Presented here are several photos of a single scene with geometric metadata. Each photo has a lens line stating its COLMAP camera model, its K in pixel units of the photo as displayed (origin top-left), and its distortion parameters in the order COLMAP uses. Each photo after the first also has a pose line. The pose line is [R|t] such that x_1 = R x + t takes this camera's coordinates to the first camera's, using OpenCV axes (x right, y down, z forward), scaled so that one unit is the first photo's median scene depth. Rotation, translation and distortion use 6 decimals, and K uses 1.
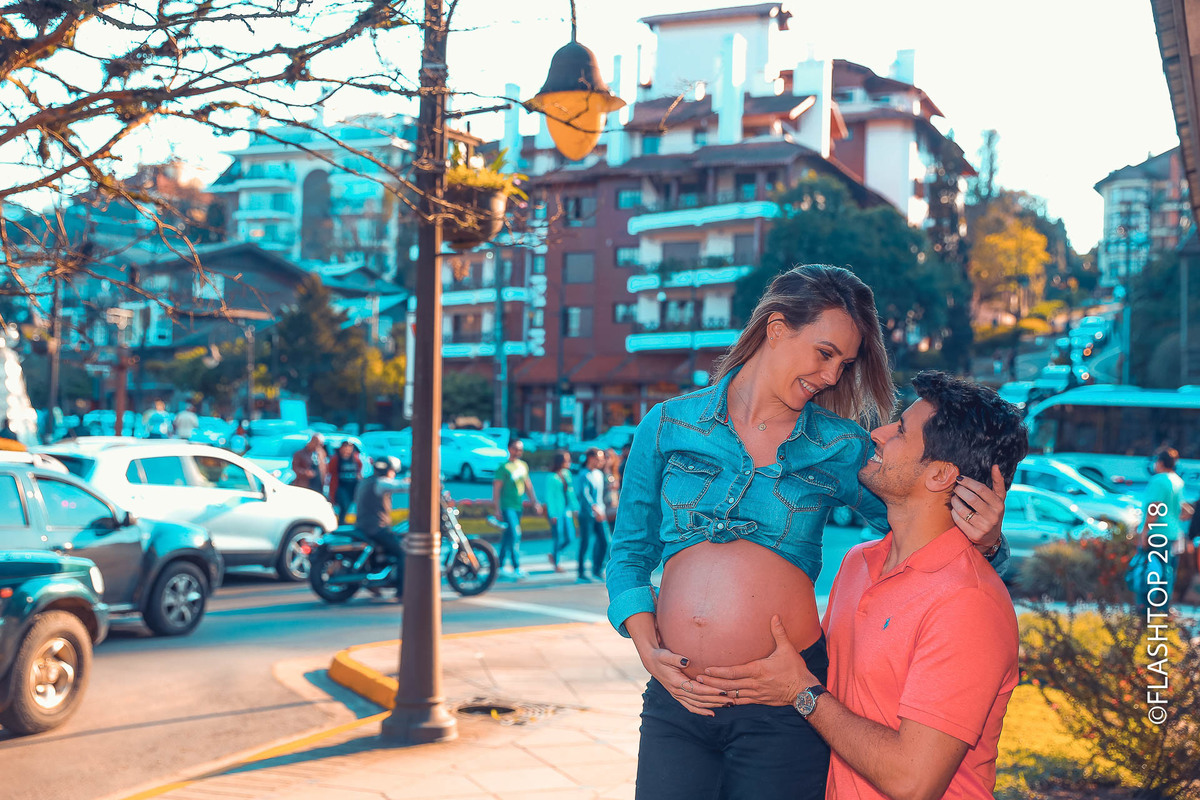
lens RADIAL K [[1660.9, 0, 614.5], [0, 1660.9, 422.1], [0, 0, 1]] dist [0.027574, 0.000000]
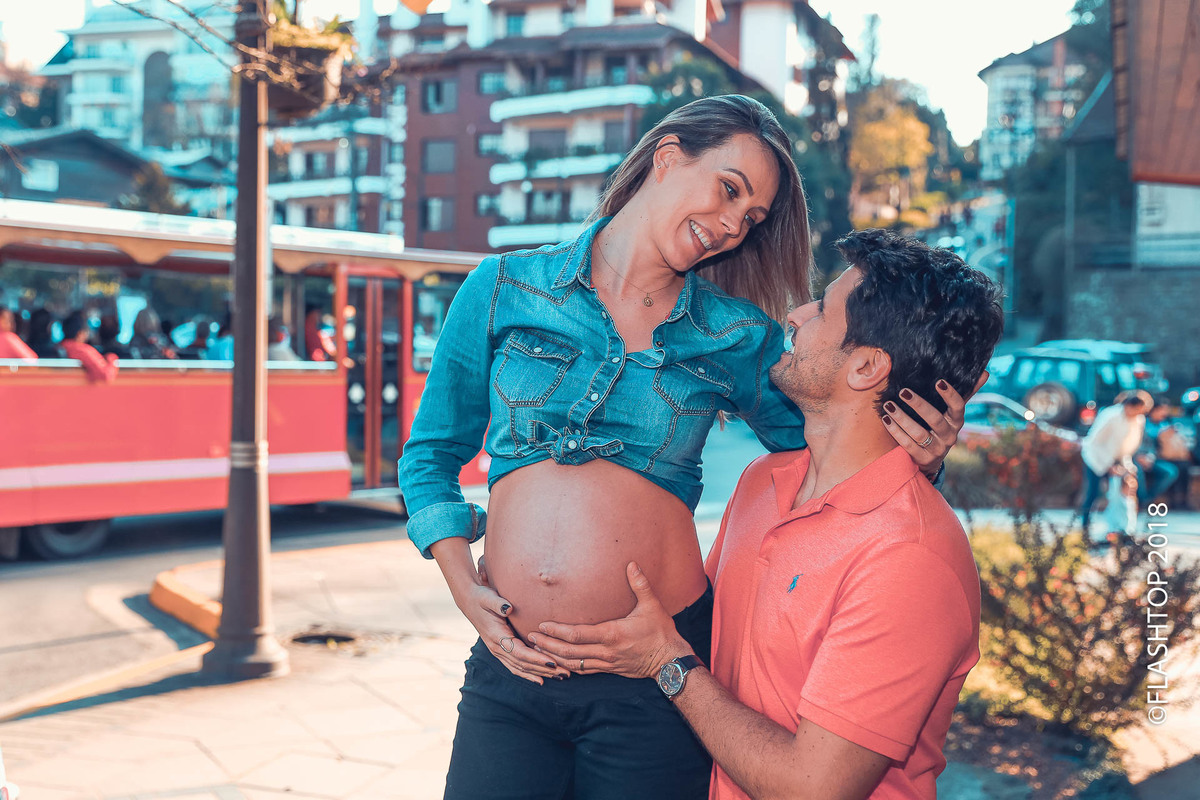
lens RADIAL K [[1498.6, 0, 594.5], [0, 1498.6, 405.7], [0, 0, 1]] dist [0.068845, 0.000000]
pose [[0.998355, -0.006586, 0.056958, 0.017056], [0.003730, 0.998737, 0.050103, 0.005820], [-0.057216, -0.049809, 0.997119, 0.140270]]
